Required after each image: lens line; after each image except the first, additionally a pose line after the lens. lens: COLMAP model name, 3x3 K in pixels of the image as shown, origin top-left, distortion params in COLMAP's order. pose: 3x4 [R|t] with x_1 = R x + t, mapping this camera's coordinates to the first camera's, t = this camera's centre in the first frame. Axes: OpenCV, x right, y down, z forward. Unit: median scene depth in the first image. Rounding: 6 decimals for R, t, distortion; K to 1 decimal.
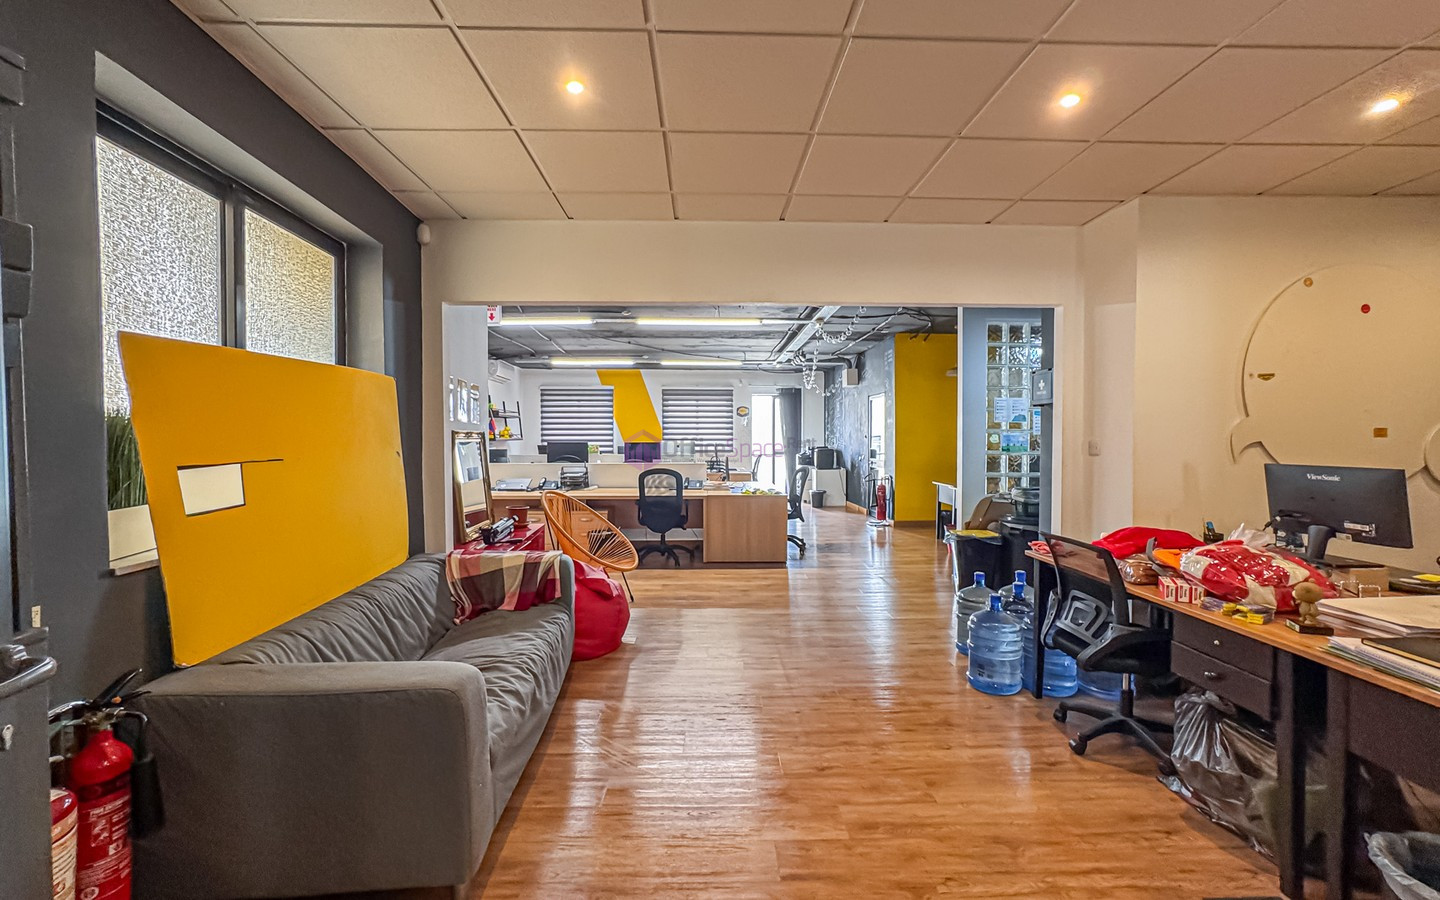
lens RADIAL K [[587.2, 0, 716.8], [0, 587.2, 450.2], [0, 0, 1]] dist [-0.032992, 0.014183]
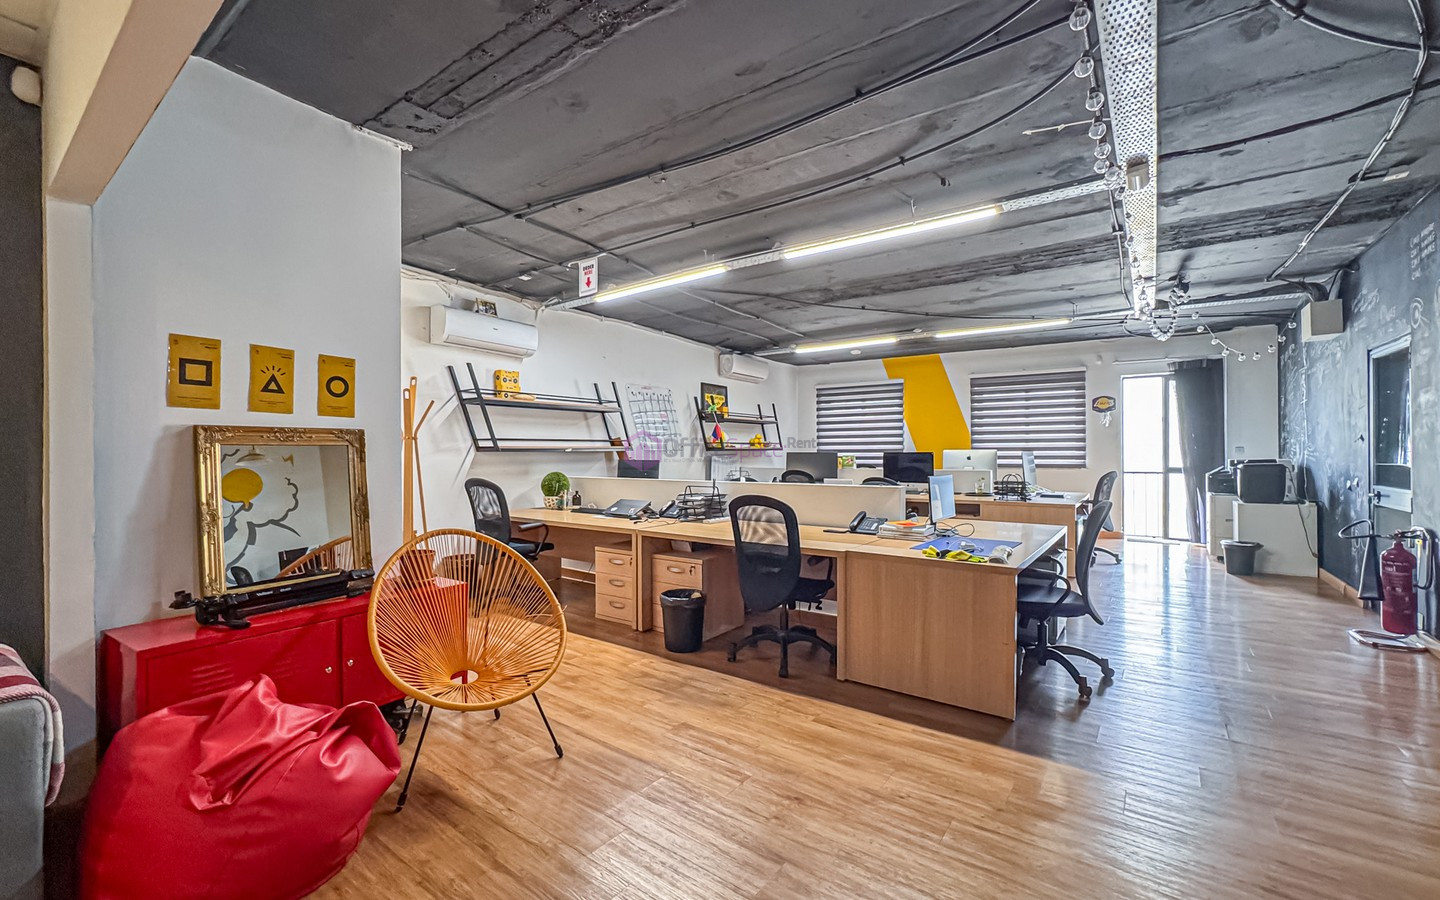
lens RADIAL K [[587.2, 0, 723.7], [0, 587.2, 458.5], [0, 0, 1]] dist [-0.032992, 0.014183]
pose [[0.793530, 0.005268, -0.608508, 0.217813], [-0.009490, 0.999948, -0.003720, -0.001839], [0.608457, 0.008727, 0.793539, 0.546780]]
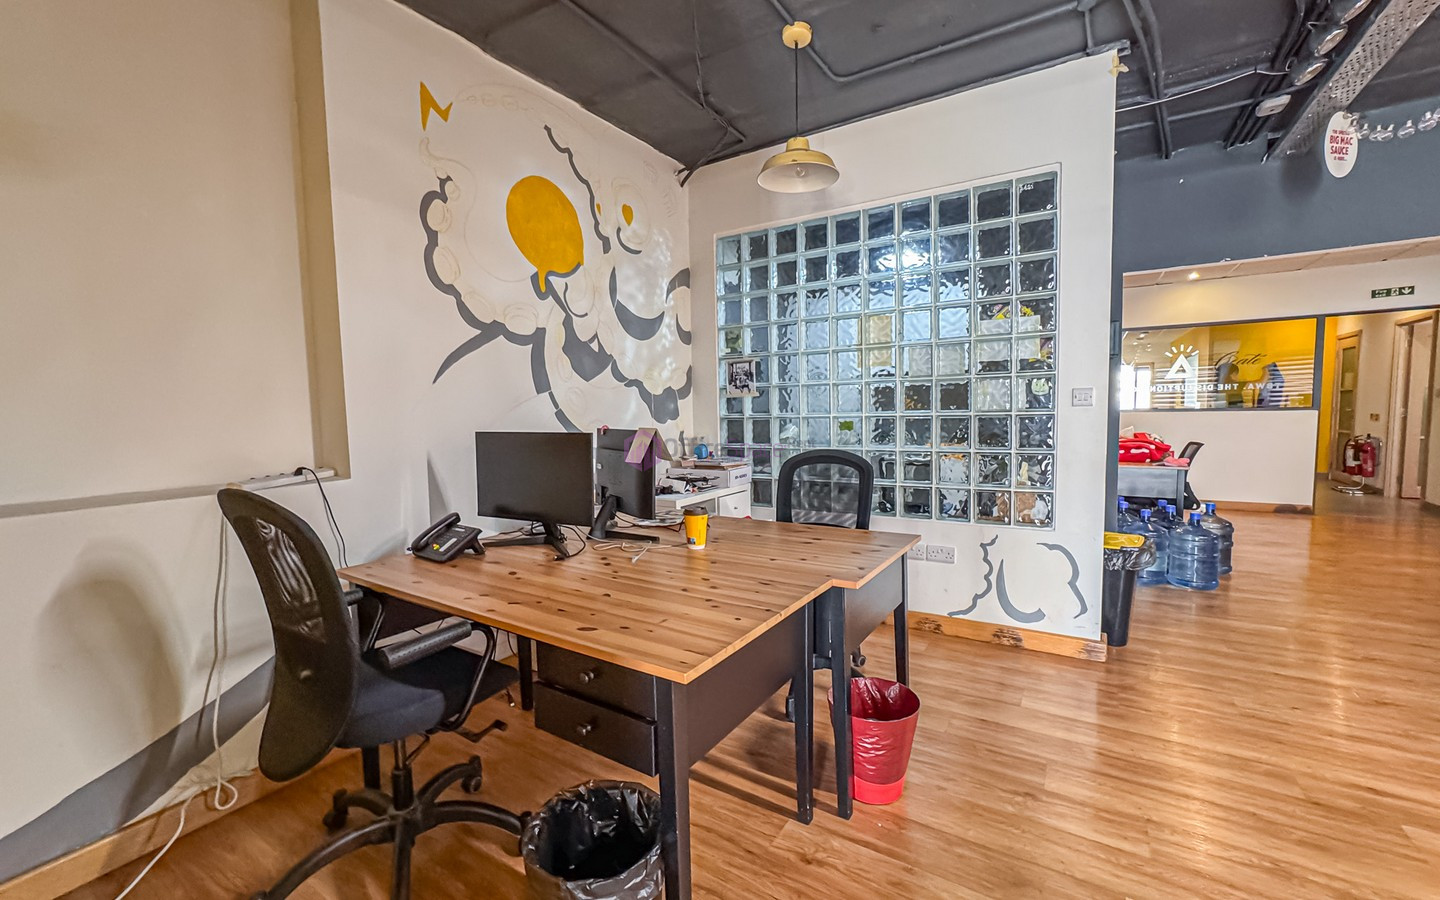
lens RADIAL K [[587.2, 0, 723.6], [0, 587.2, 452.0], [0, 0, 1]] dist [-0.032992, 0.014183]
pose [[-0.836309, -0.021306, 0.547843, 0.361027], [0.033705, 0.995356, 0.090164, -0.015783], [-0.547221, 0.093870, -0.831708, 1.409388]]
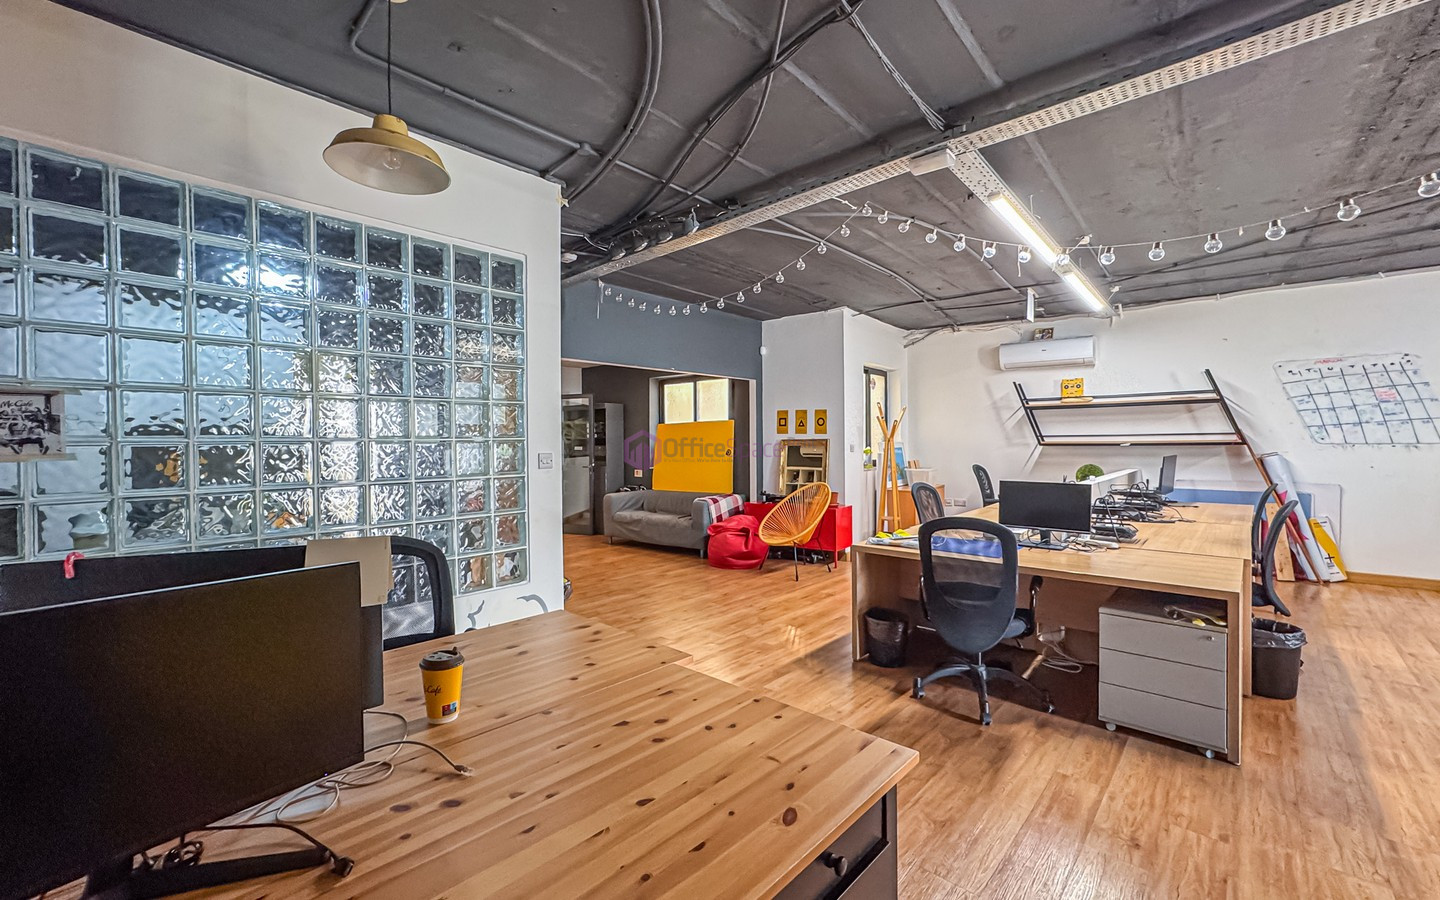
lens RADIAL K [[587.2, 0, 714.8], [0, 587.2, 447.2], [0, 0, 1]] dist [-0.032992, 0.014183]
pose [[-0.693770, 0.014497, -0.720050, 0.652234], [-0.005000, 0.999676, 0.024944, -0.034825], [0.720179, 0.020906, -0.693473, 1.351686]]
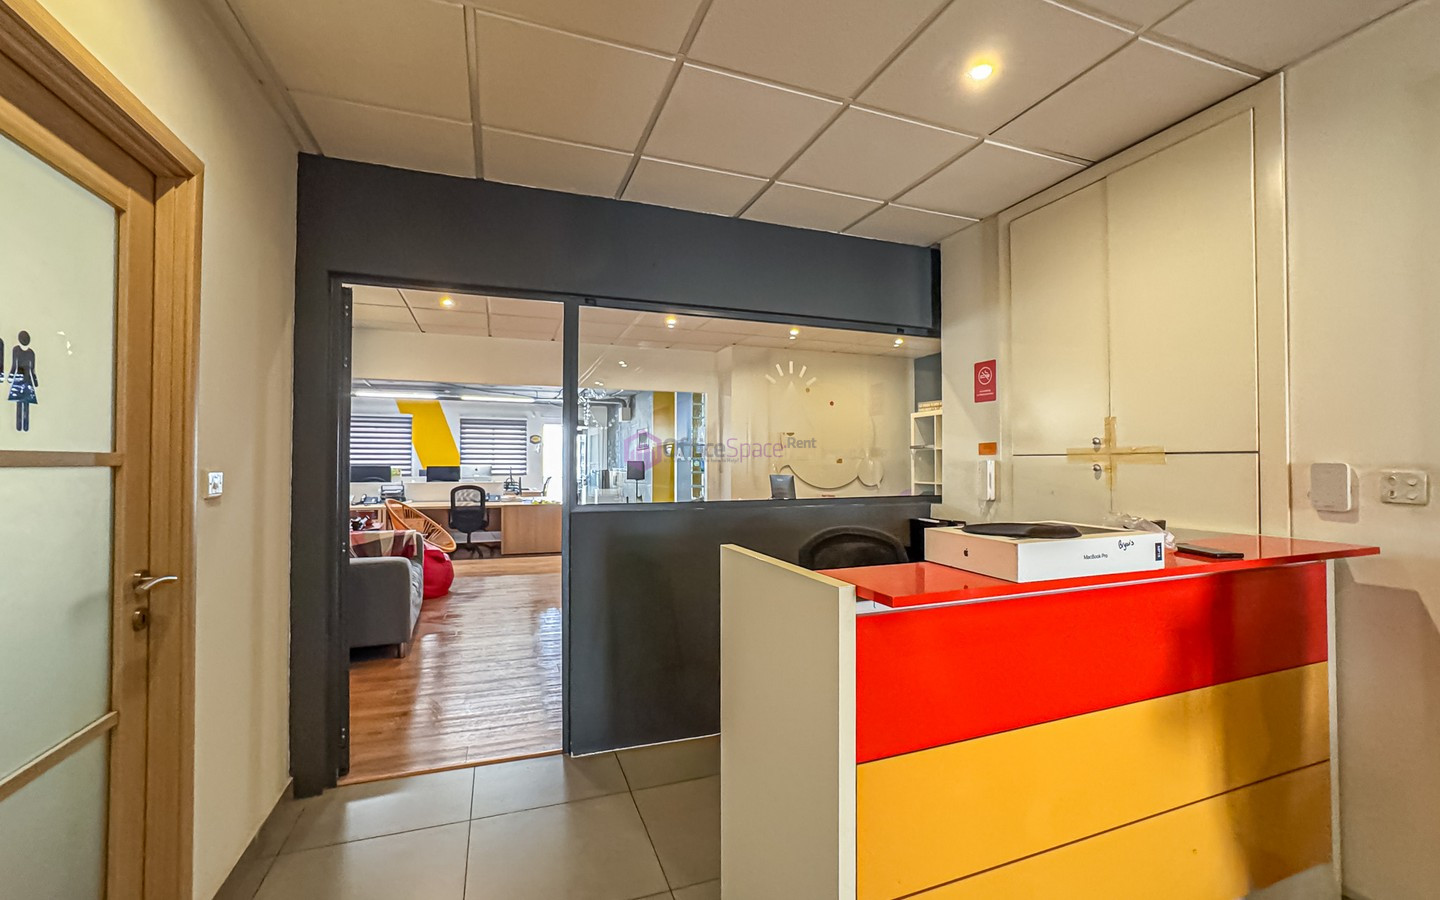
lens RADIAL K [[587.2, 0, 709.8], [0, 587.2, 450.1], [0, 0, 1]] dist [-0.032992, 0.014183]
pose [[0.946723, 0.009631, 0.321905, -0.003402], [0.003977, 0.999127, -0.041588, 0.007842], [-0.322024, 0.040653, 0.945858, -0.414448]]
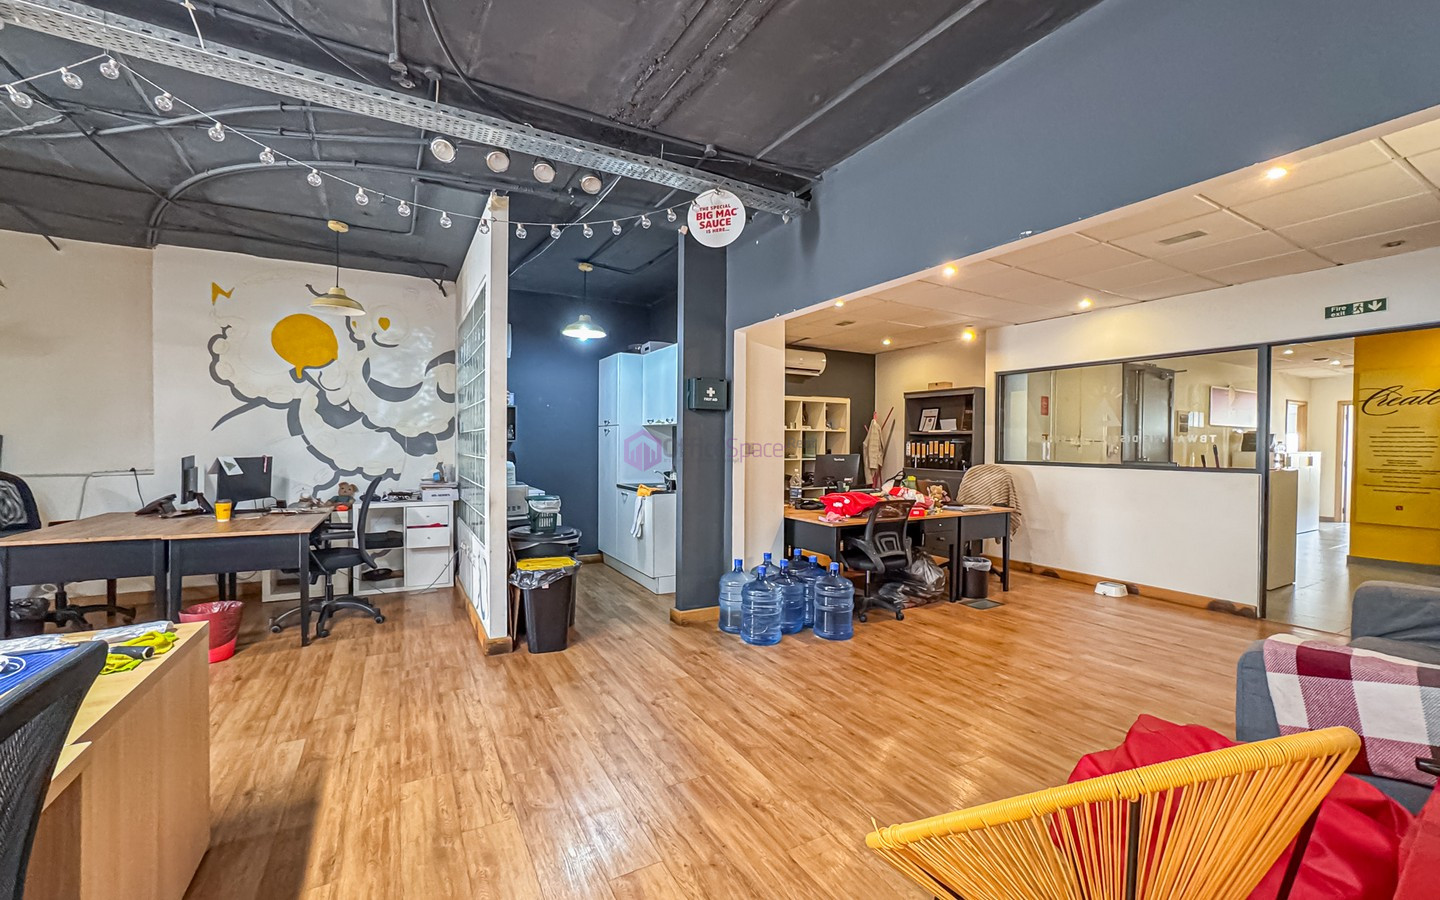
lens RADIAL K [[587.2, 0, 723.1], [0, 587.2, 449.0], [0, 0, 1]] dist [-0.032992, 0.014183]
pose [[-0.475083, -0.008481, 0.879900, -0.270788], [0.010693, 0.999824, 0.015410, -0.012786], [-0.879876, 0.016729, -0.474909, 0.943882]]
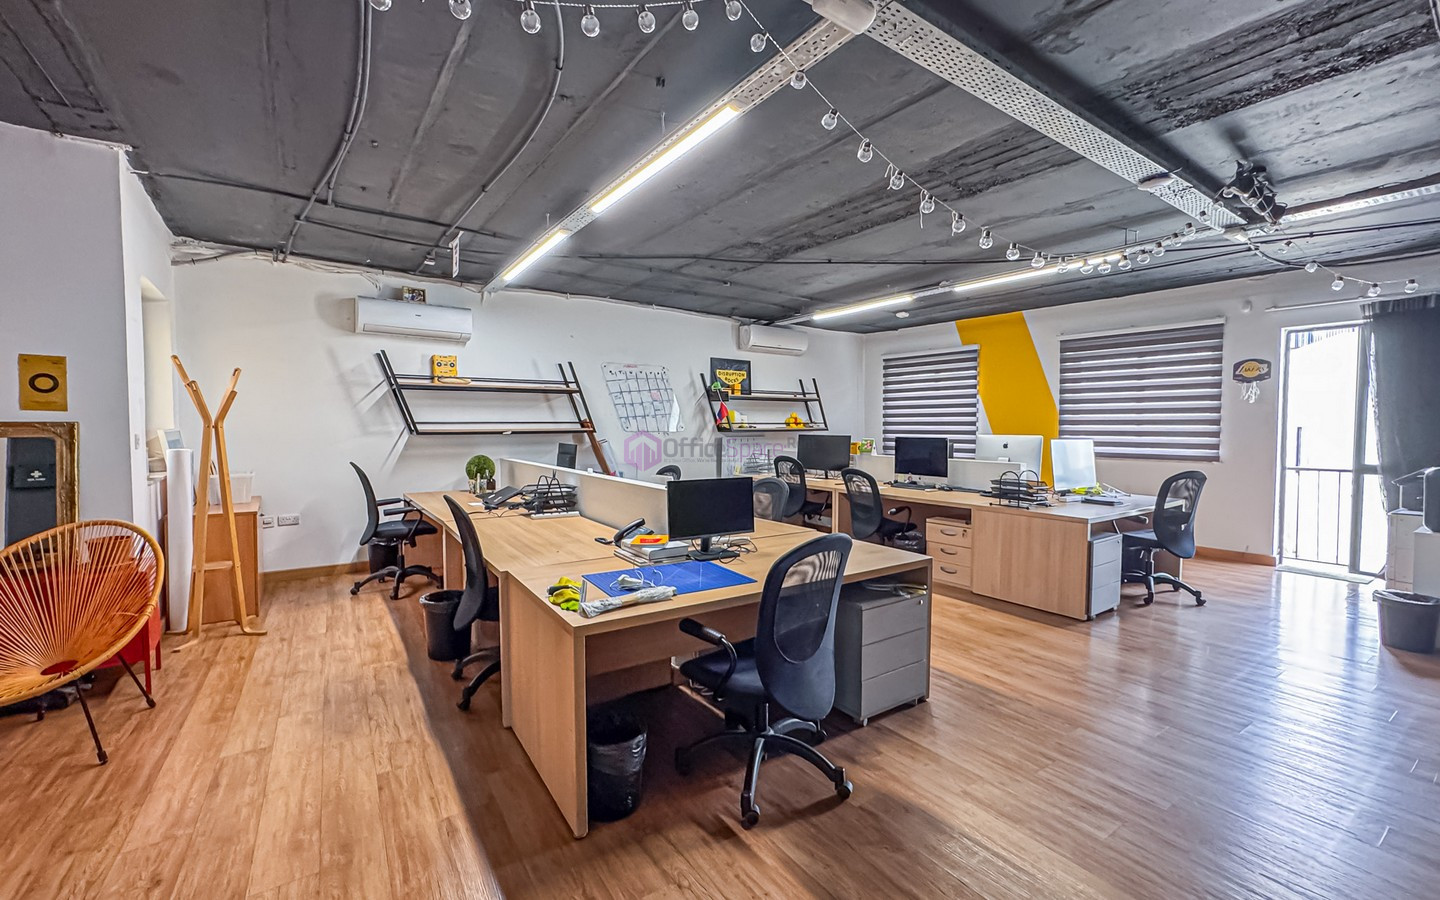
lens RADIAL K [[587.2, 0, 721.4], [0, 587.2, 452.6], [0, 0, 1]] dist [-0.032992, 0.014183]
pose [[0.541963, 0.041864, -0.839359, 0.424984], [-0.019963, 0.999118, 0.036943, -0.027323], [0.840166, -0.003265, 0.542320, 0.936472]]
